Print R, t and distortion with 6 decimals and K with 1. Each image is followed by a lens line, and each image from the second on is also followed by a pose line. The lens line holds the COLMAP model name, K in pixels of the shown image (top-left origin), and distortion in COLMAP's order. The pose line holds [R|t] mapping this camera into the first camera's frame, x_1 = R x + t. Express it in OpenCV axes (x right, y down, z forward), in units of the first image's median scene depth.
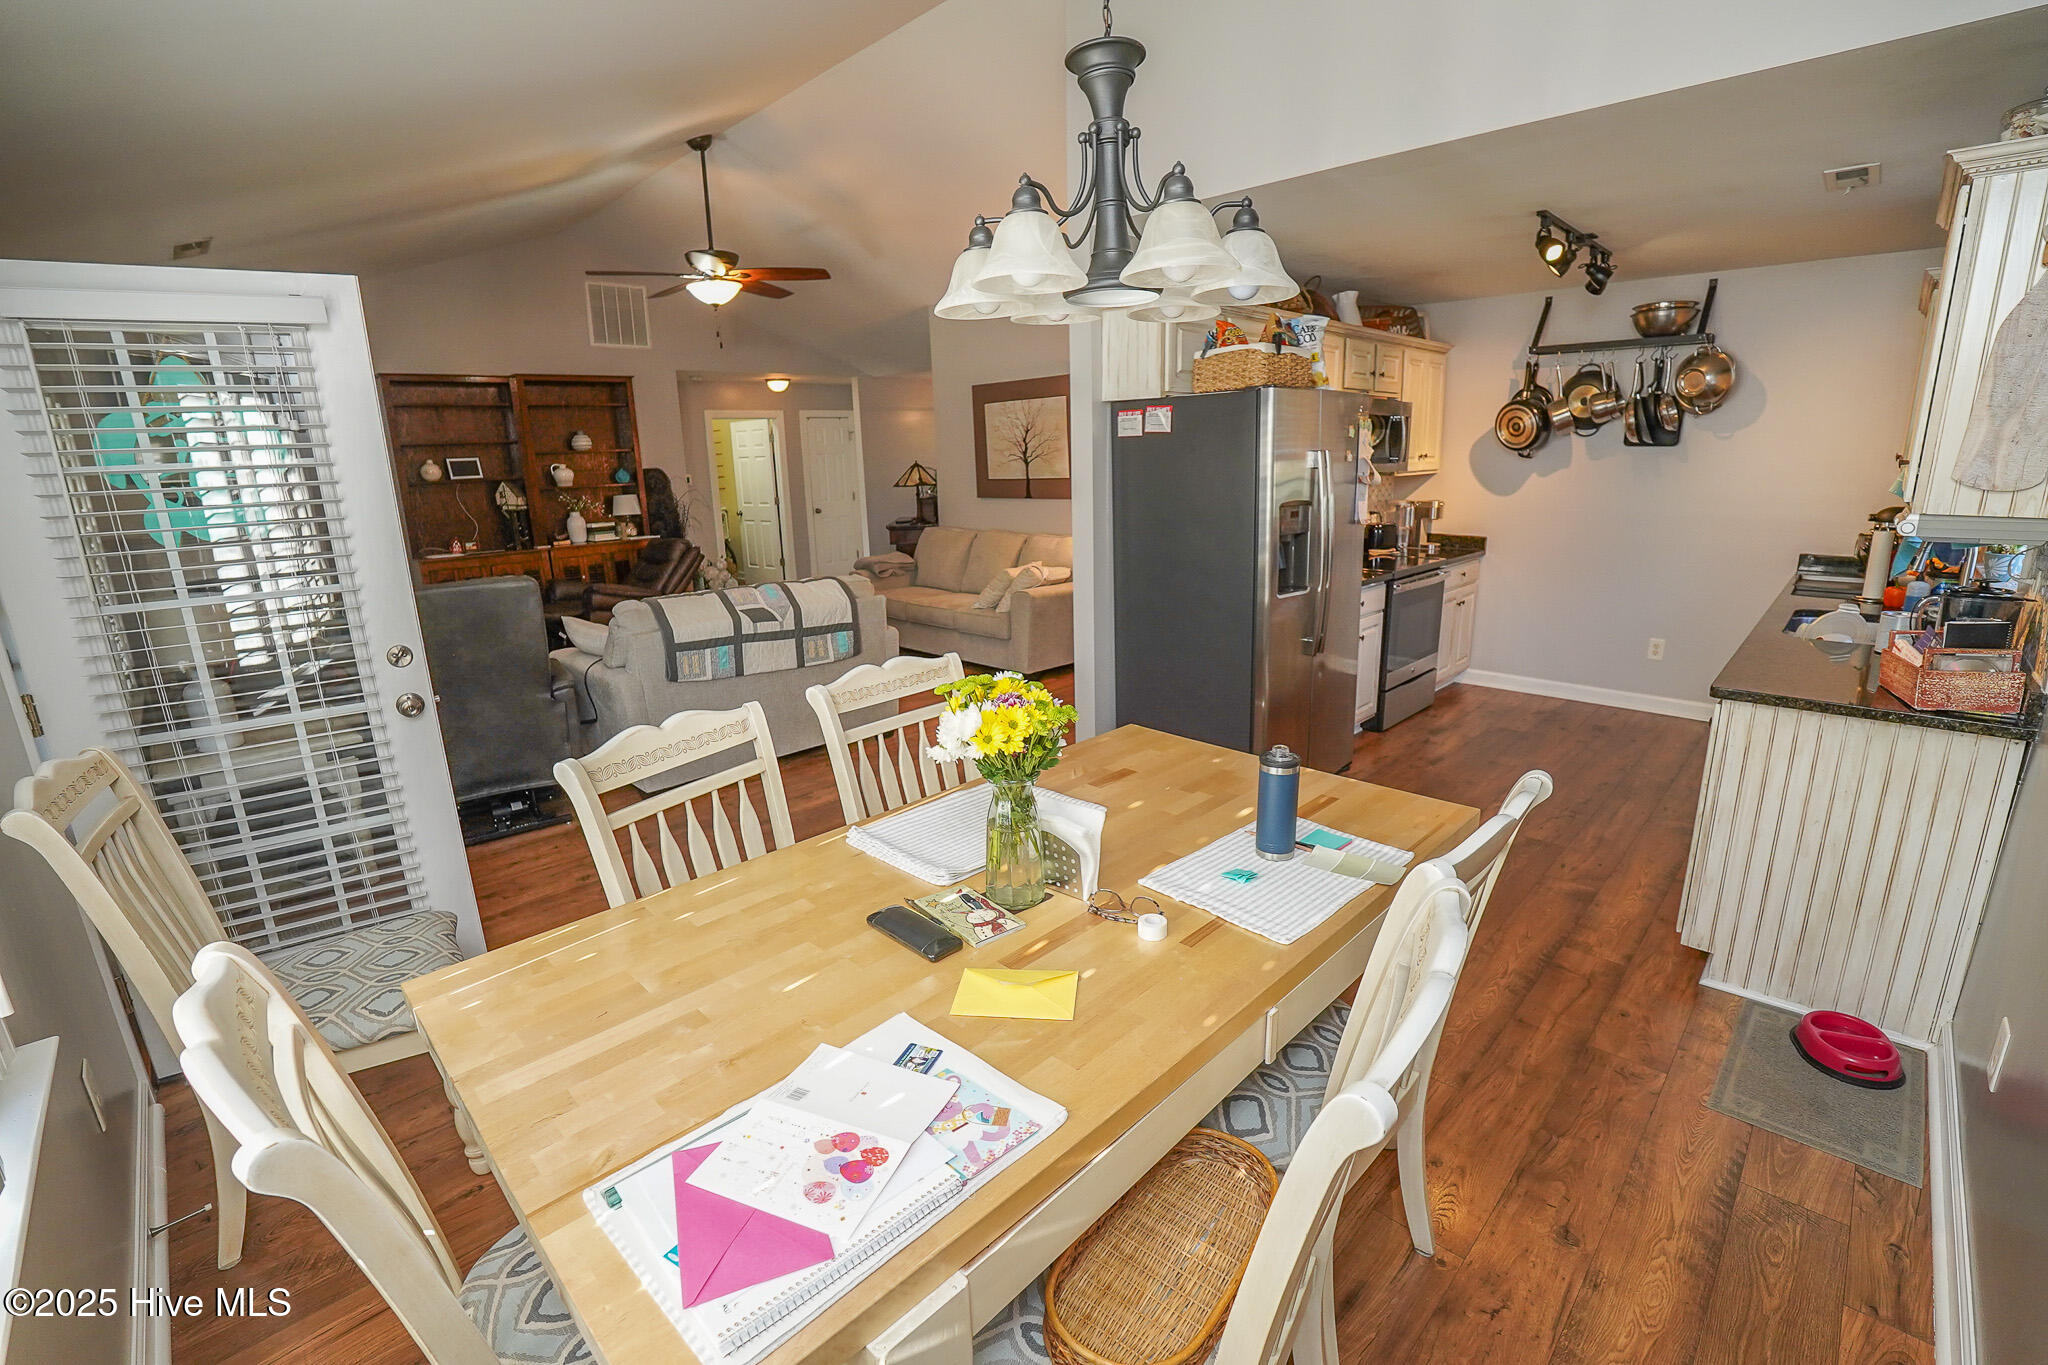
lens RADIAL K [[897.4, 0, 1033.4], [0, 897.4, 686.5], [0, 0, 1]] dist [-0.071026, 0.016544]
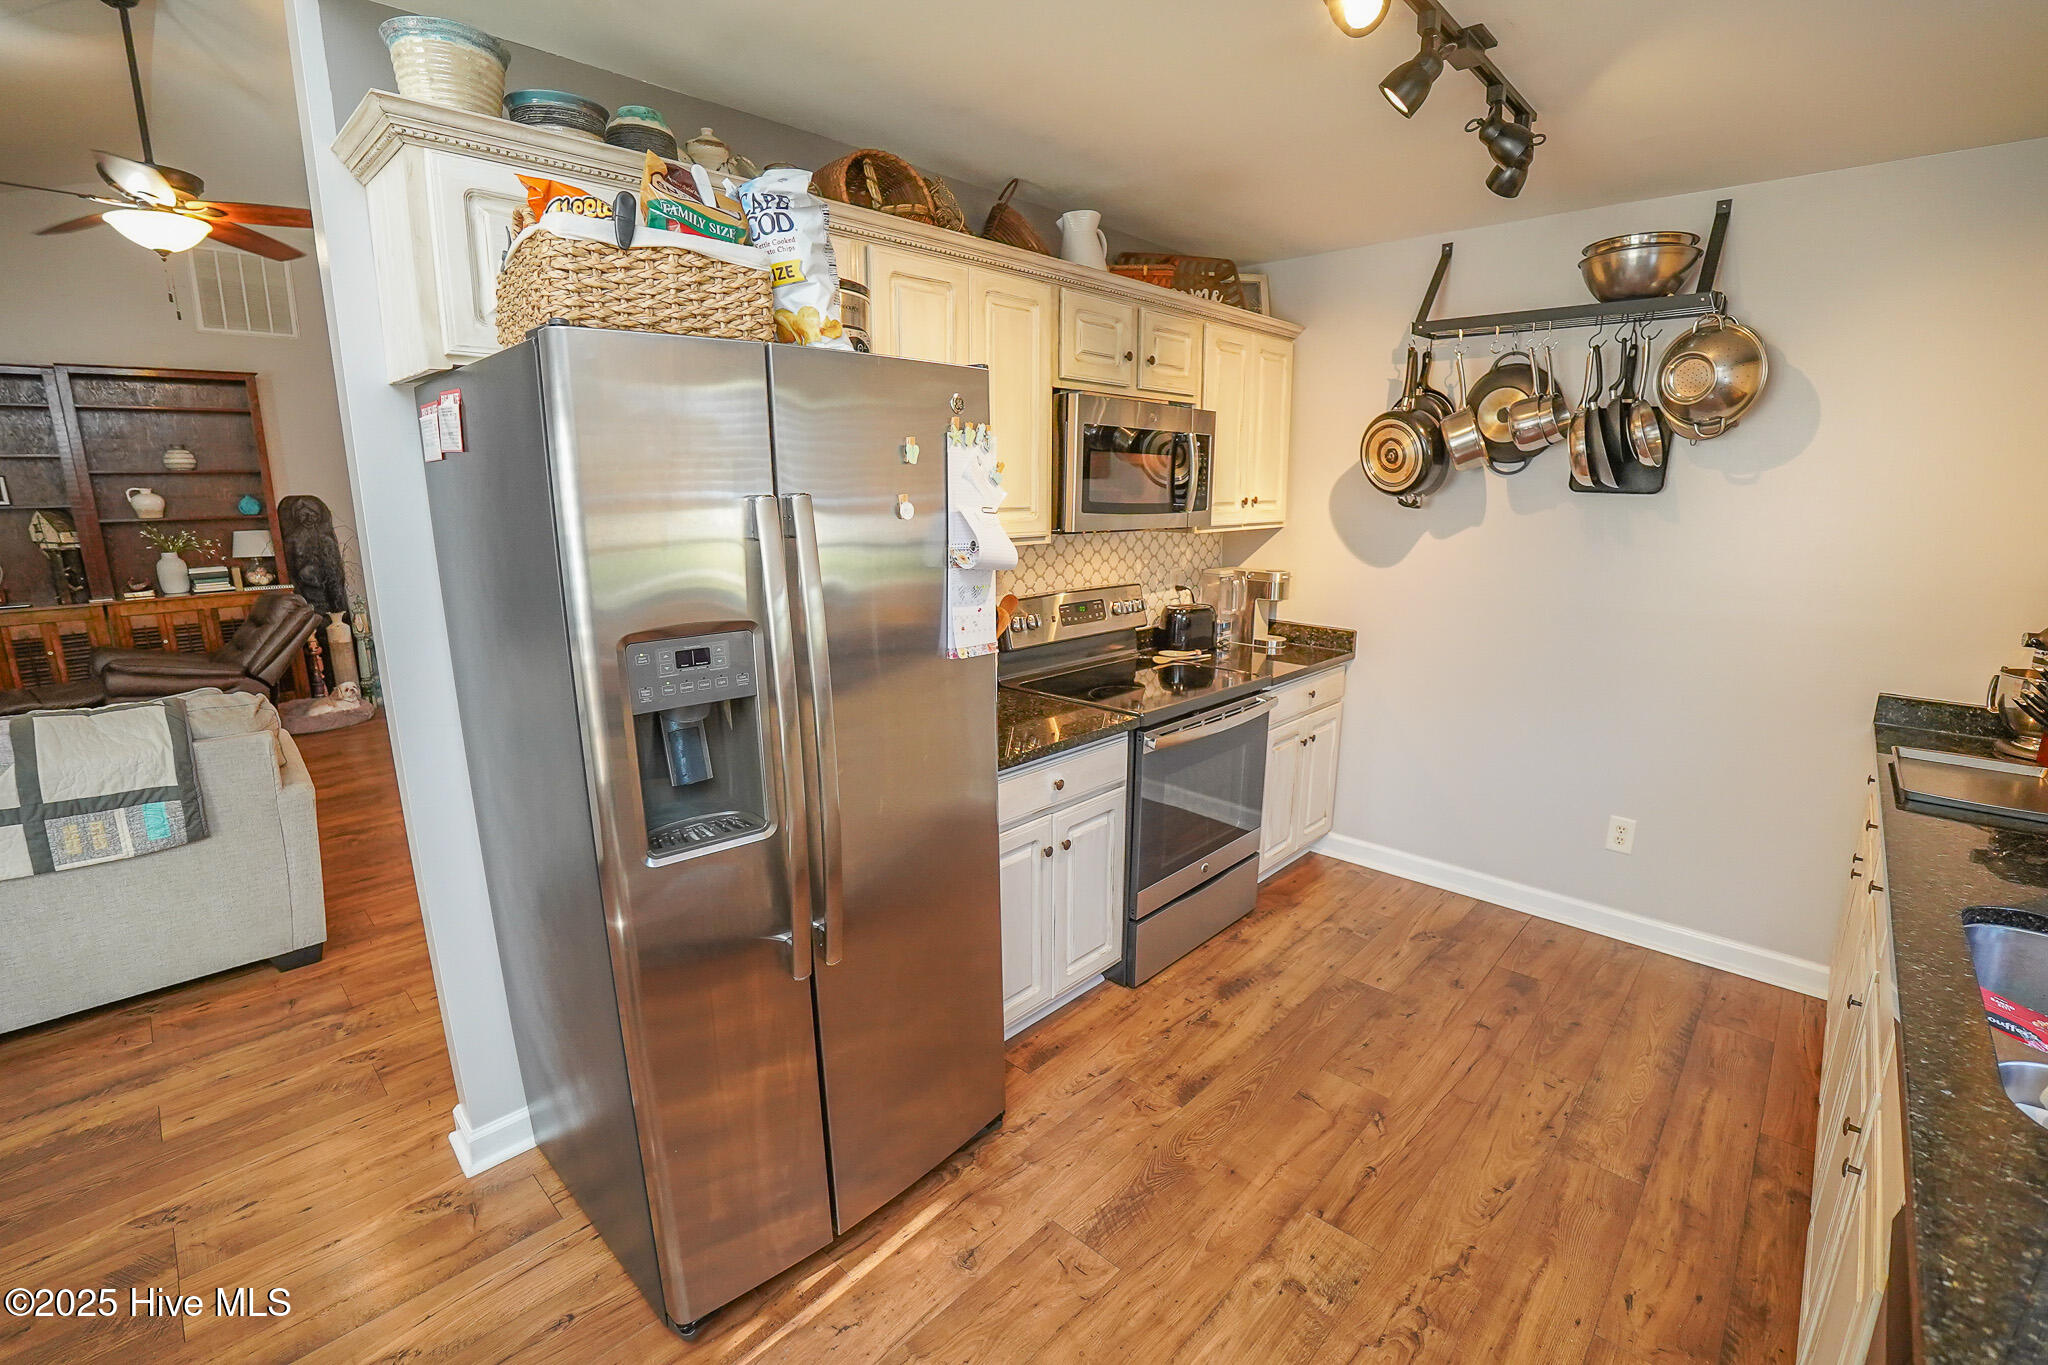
lens RADIAL K [[897.4, 0, 1033.4], [0, 897.4, 686.5], [0, 0, 1]] dist [-0.071026, 0.016544]
pose [[0.999427, 0.018804, 0.028160, 0.297667], [-0.017907, 0.999335, -0.031770, -0.117684], [-0.028739, 0.031248, 0.999098, 0.415379]]
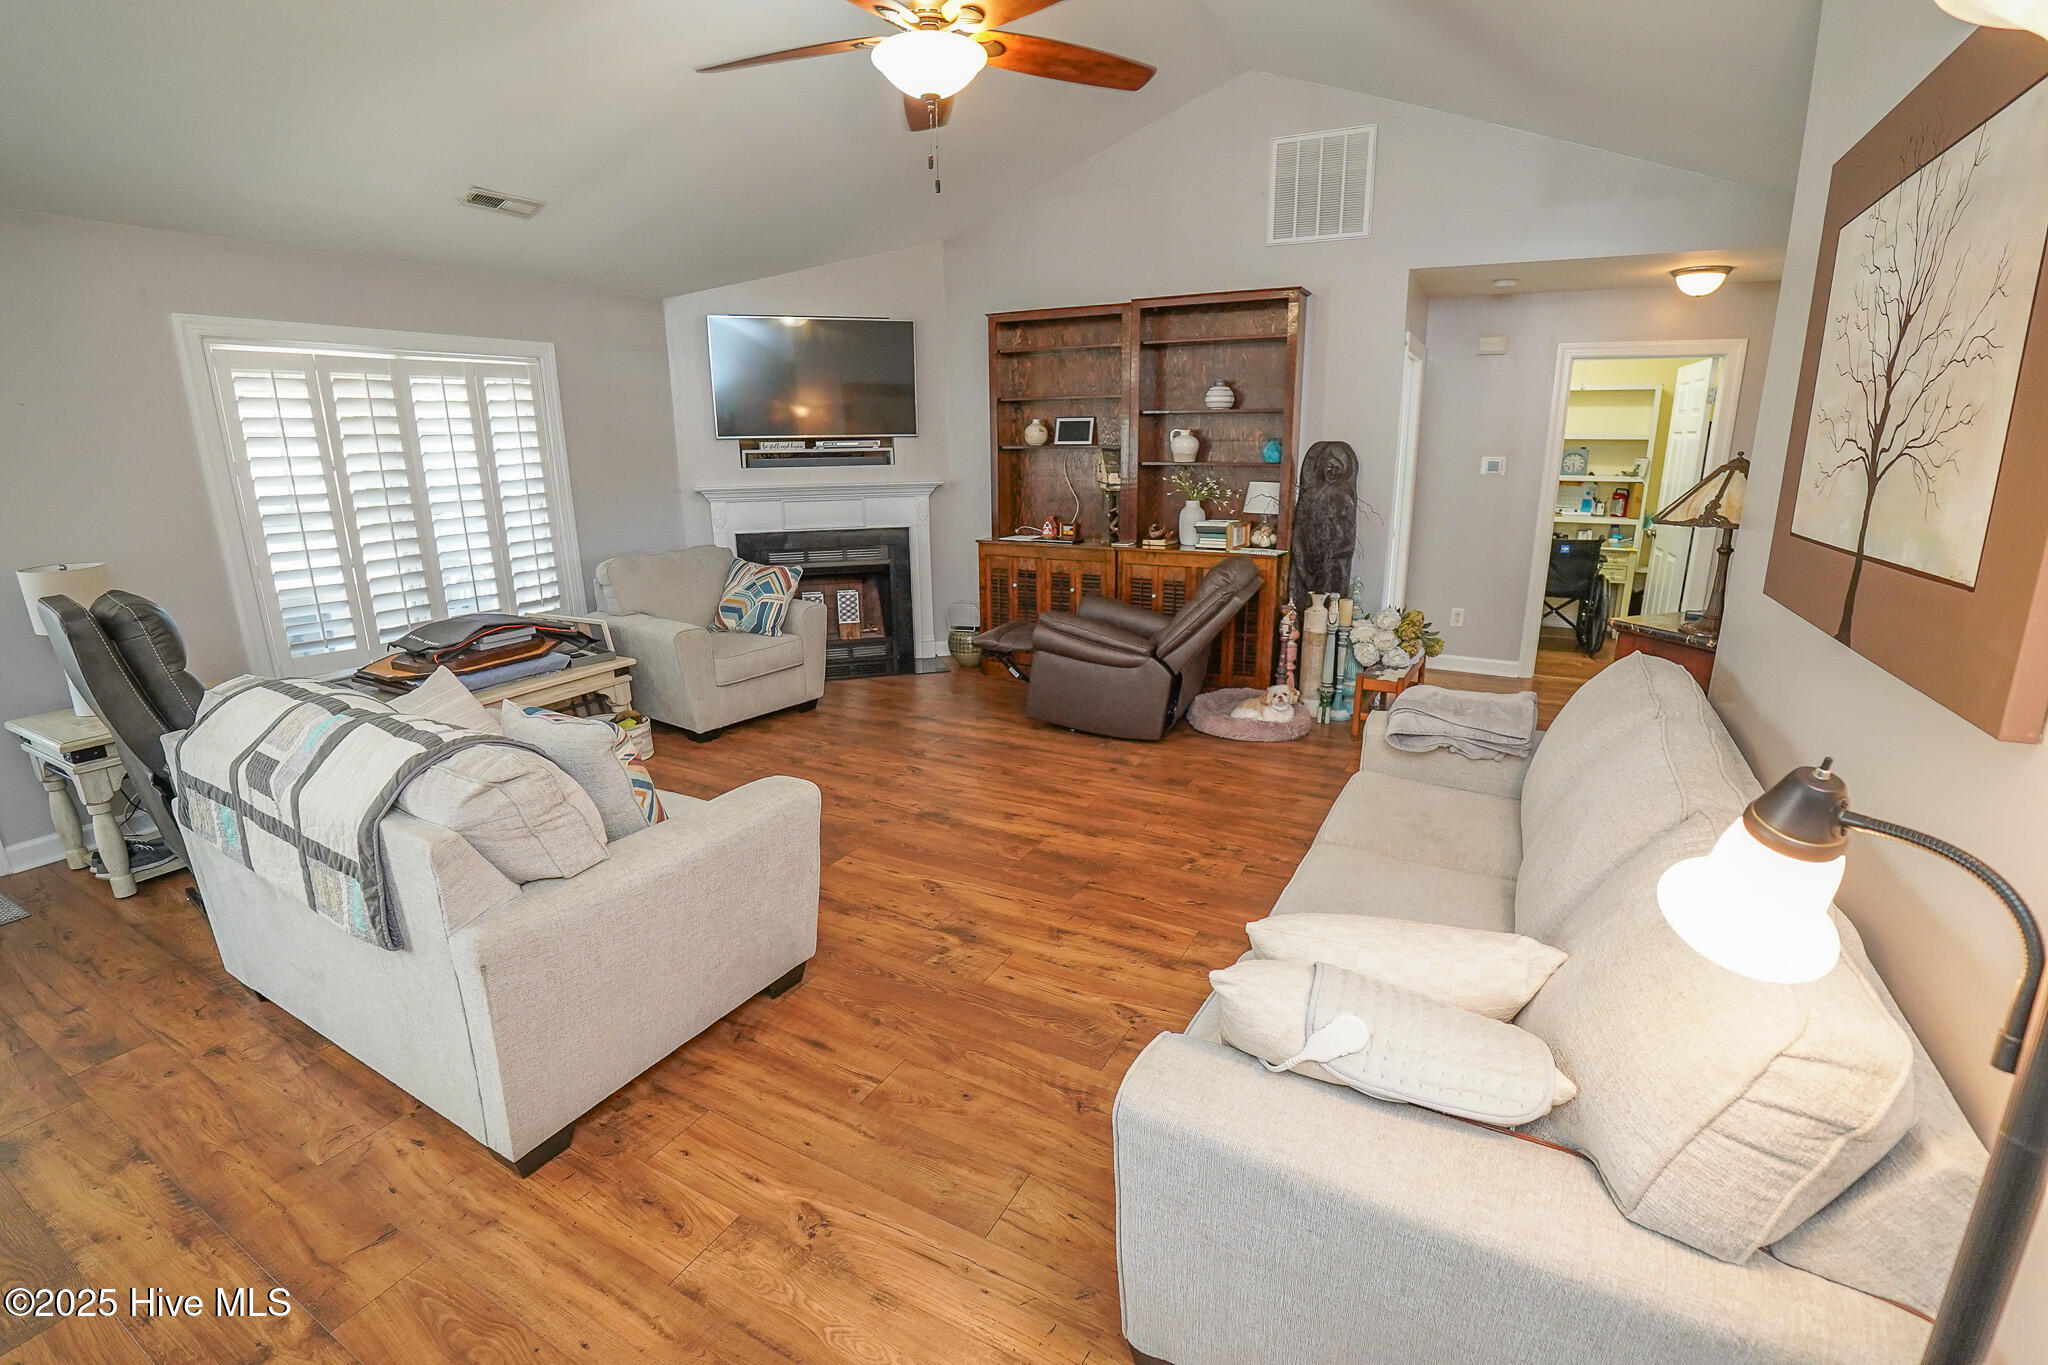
lens RADIAL K [[897.4, 0, 1033.4], [0, 897.4, 686.5], [0, 0, 1]] dist [-0.071026, 0.016544]
pose [[0.288092, 0.273388, -0.917748, 0.184903], [-0.241739, 0.948104, 0.206545, -0.272217], [0.926588, 0.162352, 0.339230, 1.046933]]
